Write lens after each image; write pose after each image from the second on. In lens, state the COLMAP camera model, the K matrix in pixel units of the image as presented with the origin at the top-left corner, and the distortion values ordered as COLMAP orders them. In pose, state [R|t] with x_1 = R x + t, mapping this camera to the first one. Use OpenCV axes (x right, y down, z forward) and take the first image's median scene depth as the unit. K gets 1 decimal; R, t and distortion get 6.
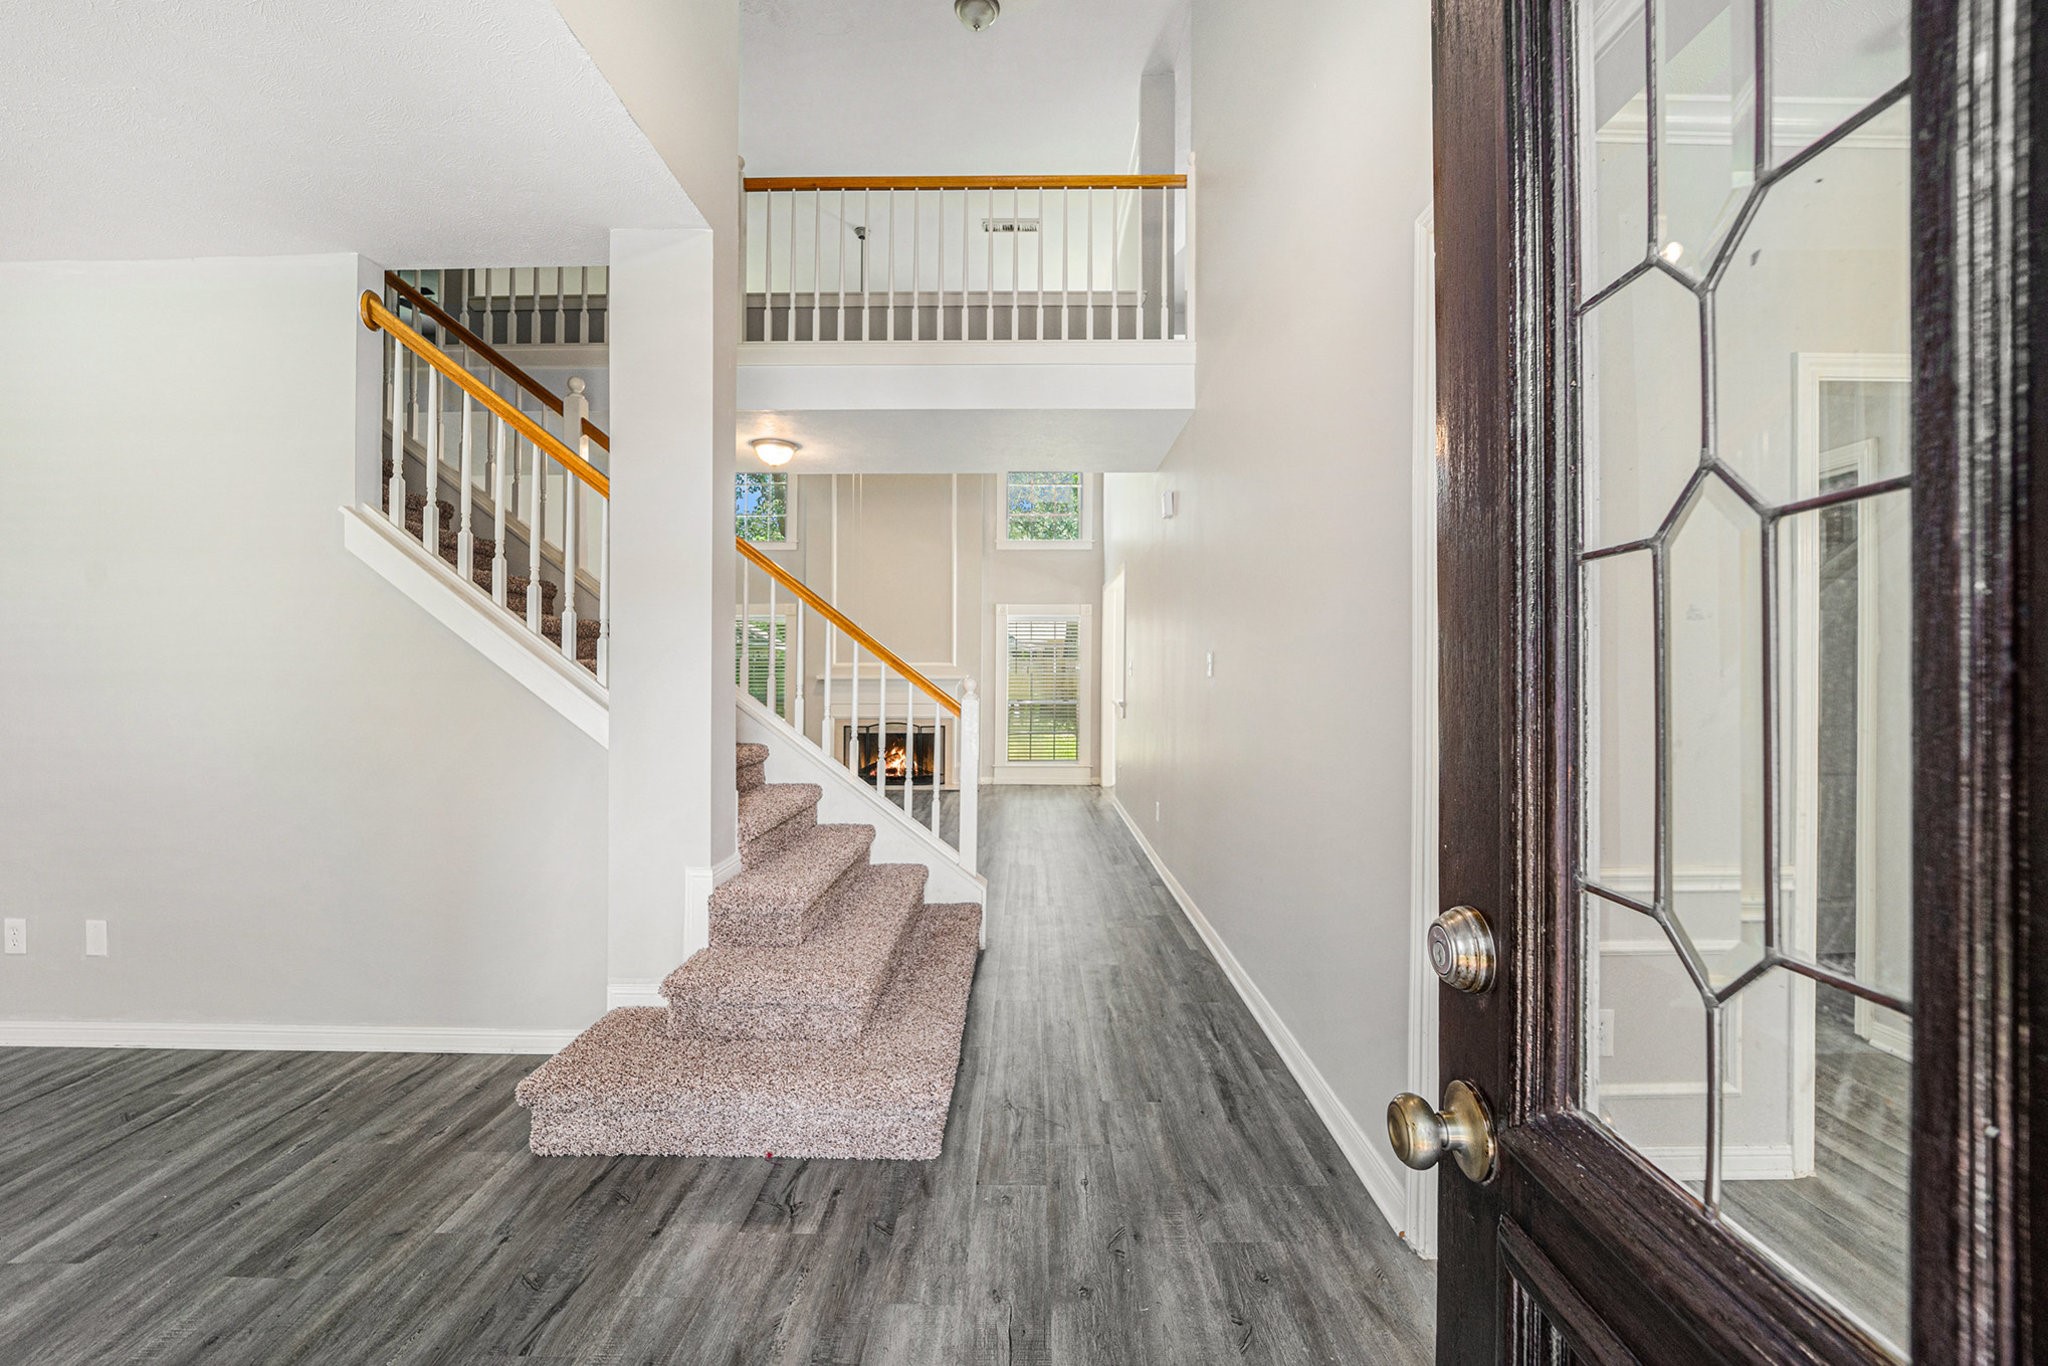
lens RADIAL K [[855.9, 0, 1024.0], [0, 855.9, 683.0], [0, 0, 1]] dist [0.001334, 0.000091]
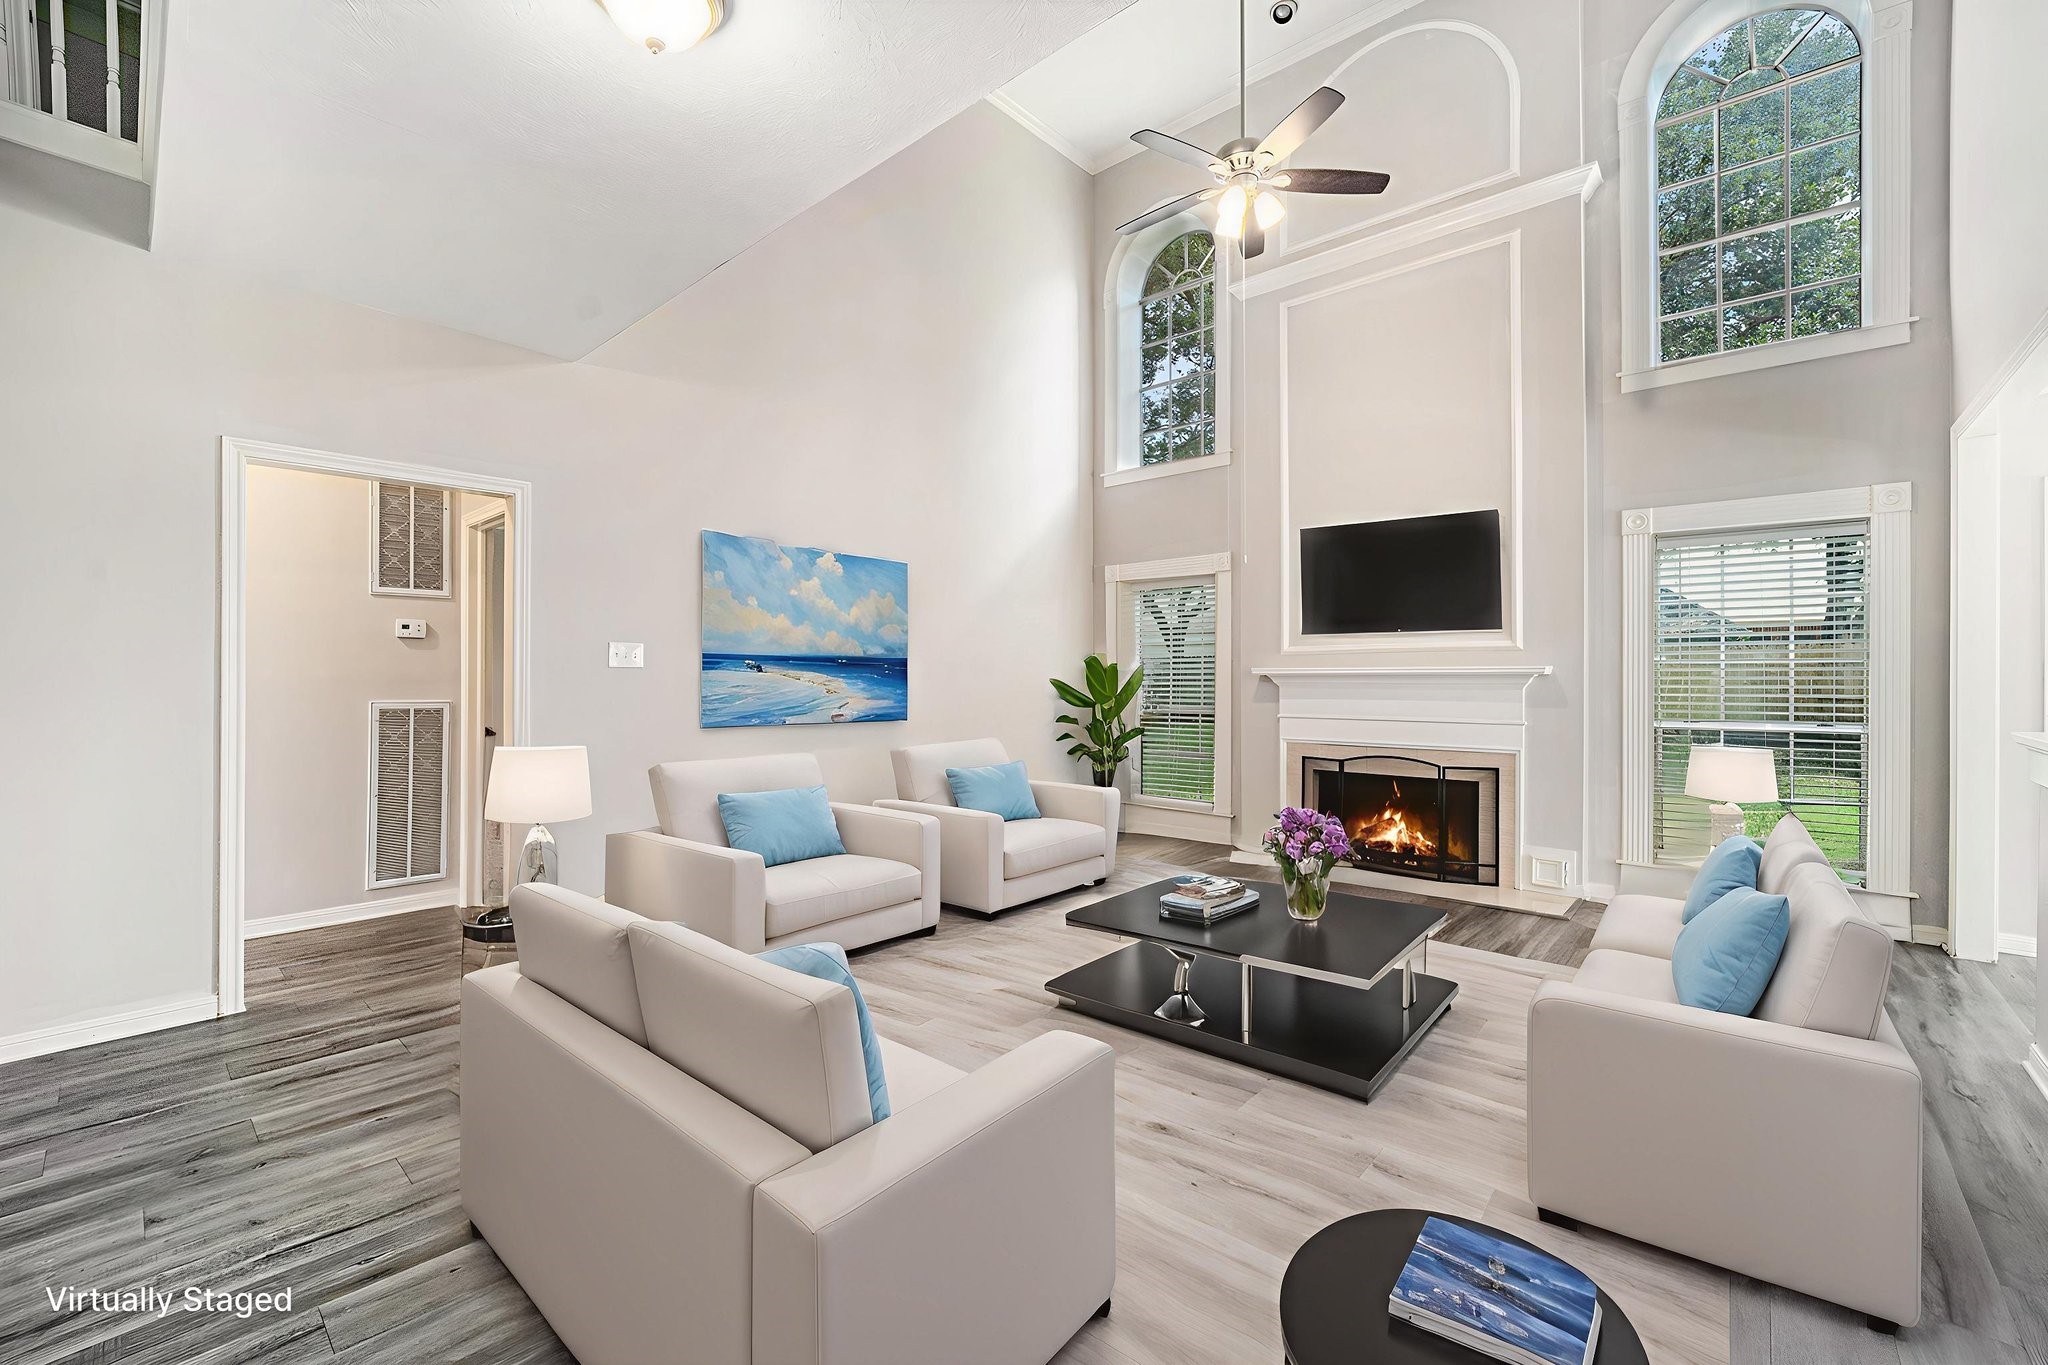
lens RADIAL K [[855.9, 0, 1024.0], [0, 855.9, 682.5], [0, 0, 1]] dist [0.001334, 0.000091]
pose [[0.753976, -0.003745, -0.656891, 0.030036], [0.002014, 0.999992, -0.003390, 0.000350], [0.656899, 0.001233, 0.753978, 0.435602]]
